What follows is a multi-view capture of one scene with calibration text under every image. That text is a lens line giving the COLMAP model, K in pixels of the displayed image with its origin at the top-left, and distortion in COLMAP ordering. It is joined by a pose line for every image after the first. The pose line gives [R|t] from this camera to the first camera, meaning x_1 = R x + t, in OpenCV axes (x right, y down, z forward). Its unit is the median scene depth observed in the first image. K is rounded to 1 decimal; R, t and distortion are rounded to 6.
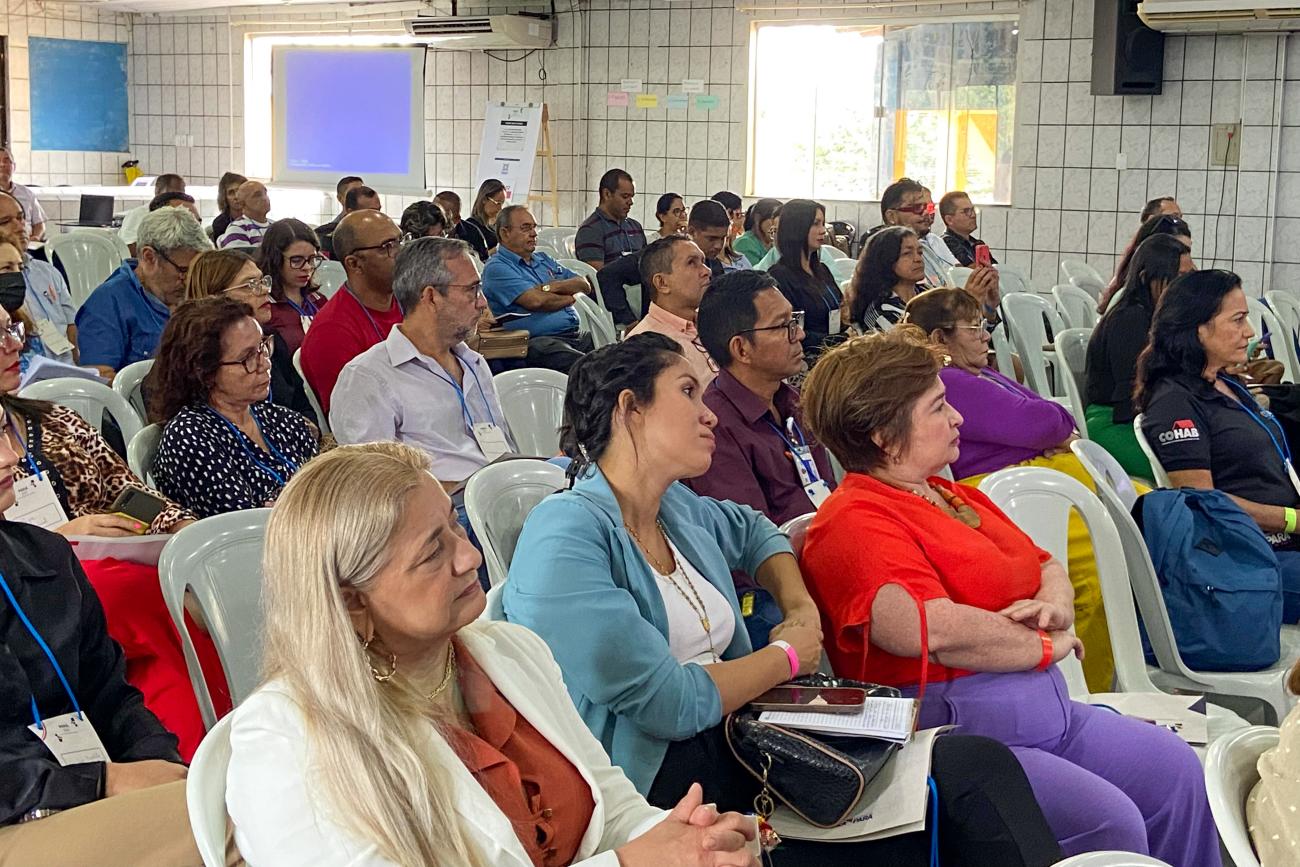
lens RADIAL K [[1781.5, 0, 653.3], [0, 1781.5, 430.6], [0, 0, 1]] dist [0.024694, 0.000000]
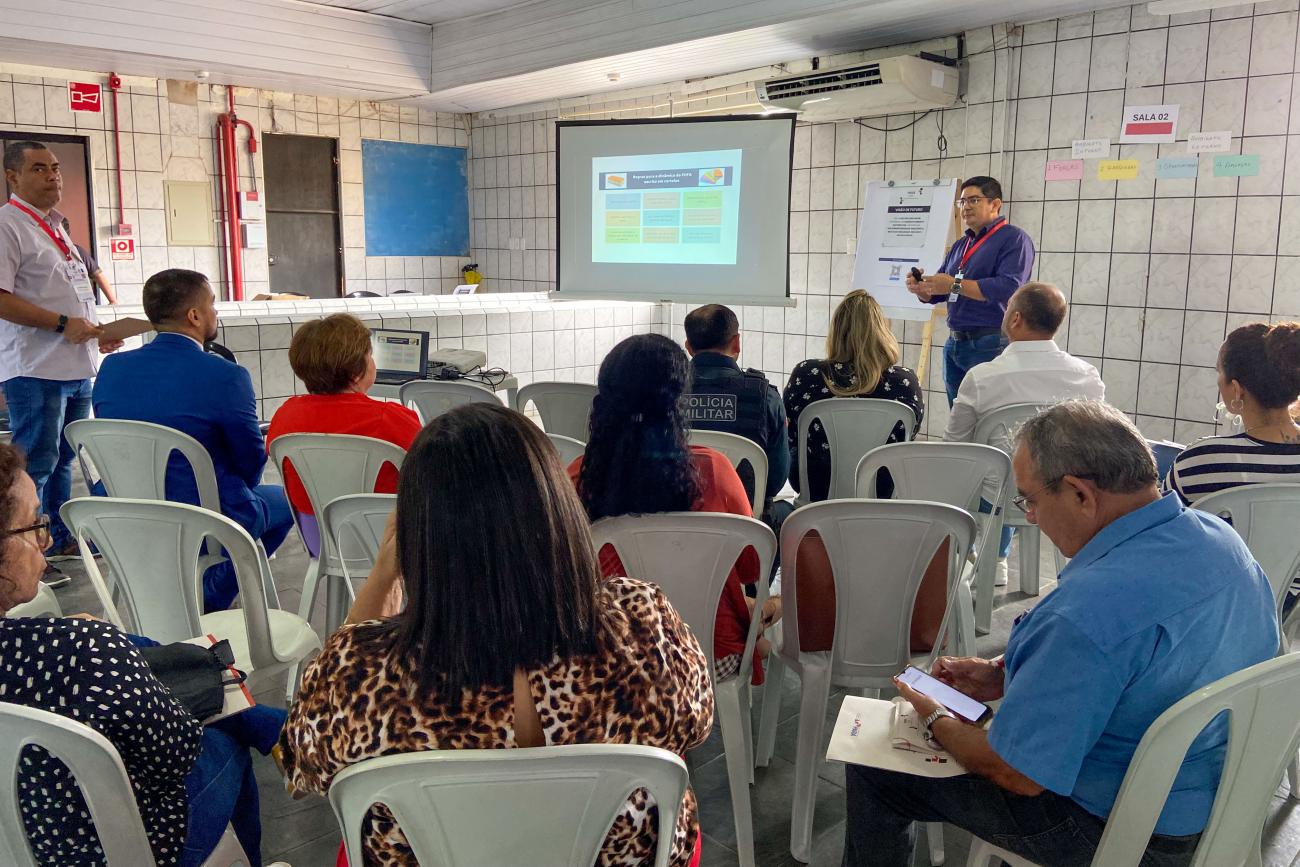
lens RADIAL K [[963.7, 0, 650.9], [0, 963.7, 438.1], [0, 0, 1]] dist [0.023451, -0.022806]
pose [[0.980958, 0.020866, -0.193095, -0.087735], [-0.013322, 0.999099, 0.040284, -0.079881], [0.193761, -0.036944, 0.980353, 0.502750]]
